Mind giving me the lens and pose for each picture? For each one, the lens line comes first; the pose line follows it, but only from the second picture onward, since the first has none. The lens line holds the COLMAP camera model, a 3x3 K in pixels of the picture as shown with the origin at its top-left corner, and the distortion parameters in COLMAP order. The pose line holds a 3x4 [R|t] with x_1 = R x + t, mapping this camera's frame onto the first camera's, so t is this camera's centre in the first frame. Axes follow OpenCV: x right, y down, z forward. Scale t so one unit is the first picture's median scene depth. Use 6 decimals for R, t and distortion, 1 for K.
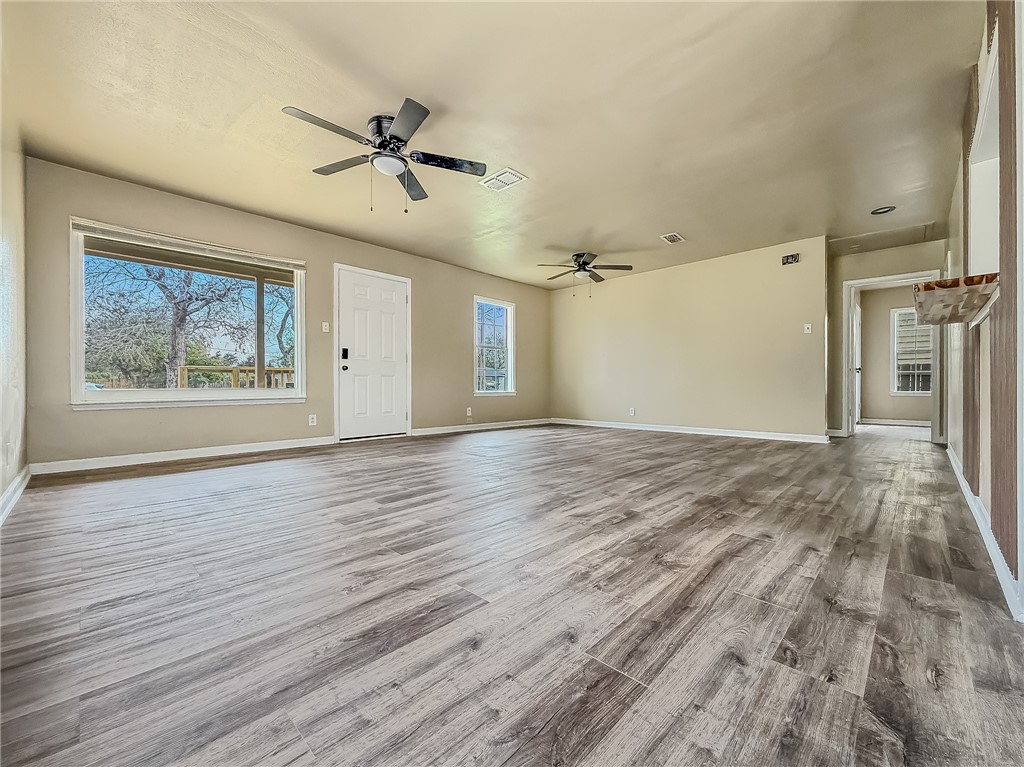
lens RADIAL K [[418.9, 0, 517.1], [0, 418.9, 381.9], [0, 0, 1]] dist [0.001598, 0.000194]
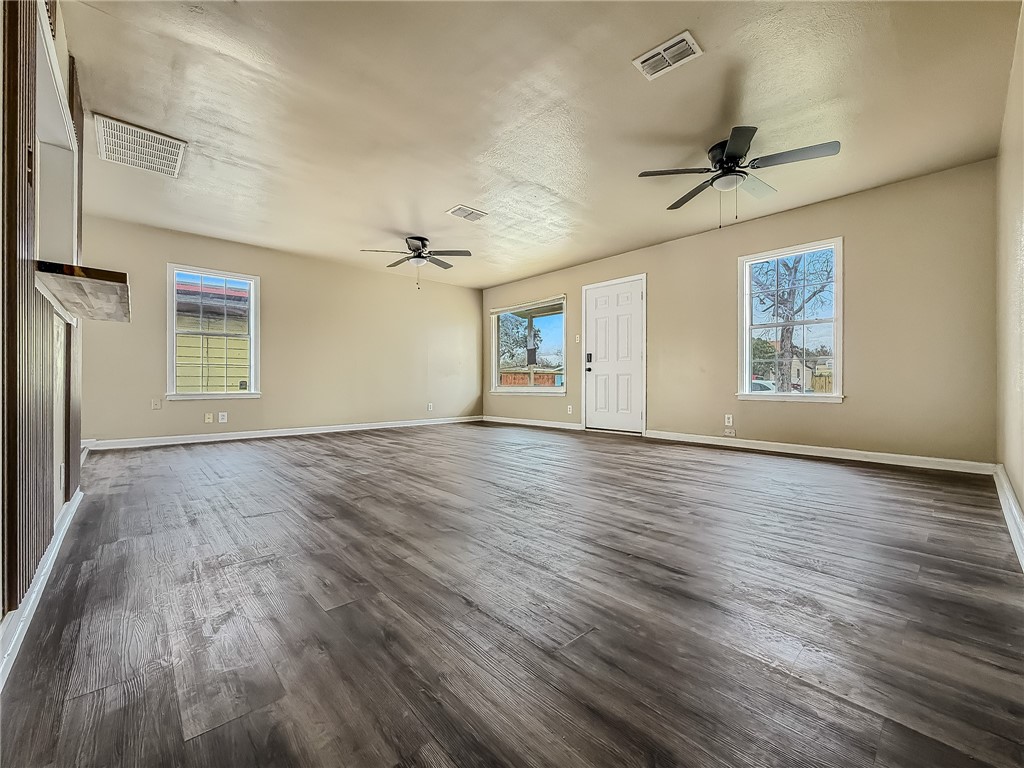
lens RADIAL K [[418.9, 0, 517.1], [0, 418.9, 382.4], [0, 0, 1]] dist [0.001598, 0.000194]
pose [[-0.054882, -0.003329, -0.998487, 0.819129], [0.005210, 0.999980, -0.003620, 0.007229], [0.998479, -0.005401, -0.054864, 0.861015]]
